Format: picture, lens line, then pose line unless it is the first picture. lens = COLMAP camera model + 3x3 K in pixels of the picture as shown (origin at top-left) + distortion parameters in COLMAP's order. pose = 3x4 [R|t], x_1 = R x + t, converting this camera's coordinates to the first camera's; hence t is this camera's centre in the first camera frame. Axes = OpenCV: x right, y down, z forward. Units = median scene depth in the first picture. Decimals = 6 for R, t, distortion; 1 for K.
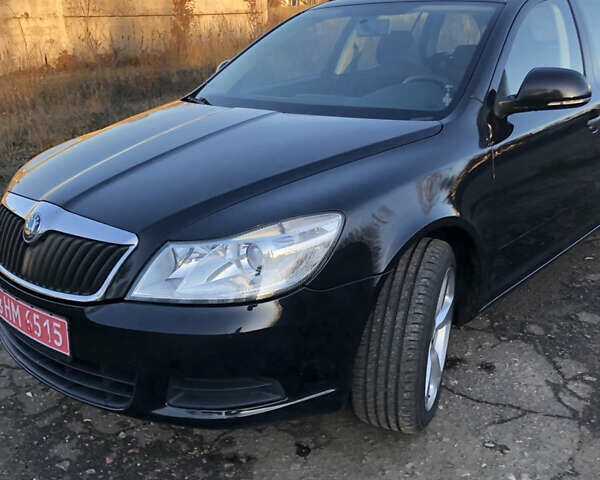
lens RADIAL K [[624.4, 0, 300.0], [0, 624.4, 240.0], [0, 0, 1]] dist [-0.004402, 0.008100]
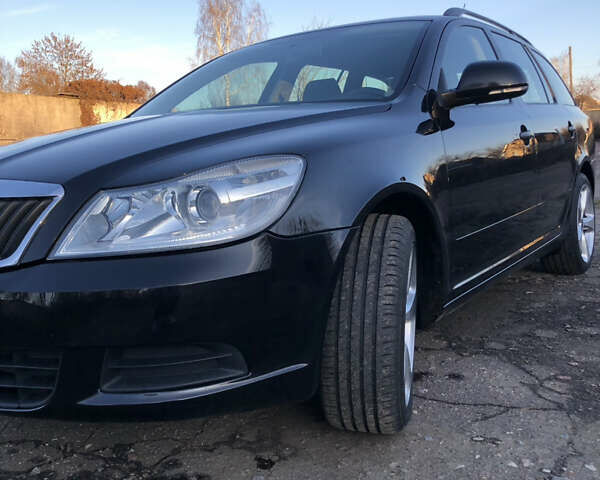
lens RADIAL K [[624.4, 0, 300.0], [0, 624.4, 240.0], [0, 0, 1]] dist [-0.004402, 0.008100]
pose [[0.989933, -0.035338, 0.137055, -0.053128], [0.060886, 0.980477, -0.186970, 0.205353], [-0.127772, 0.193433, 0.972758, 0.130366]]
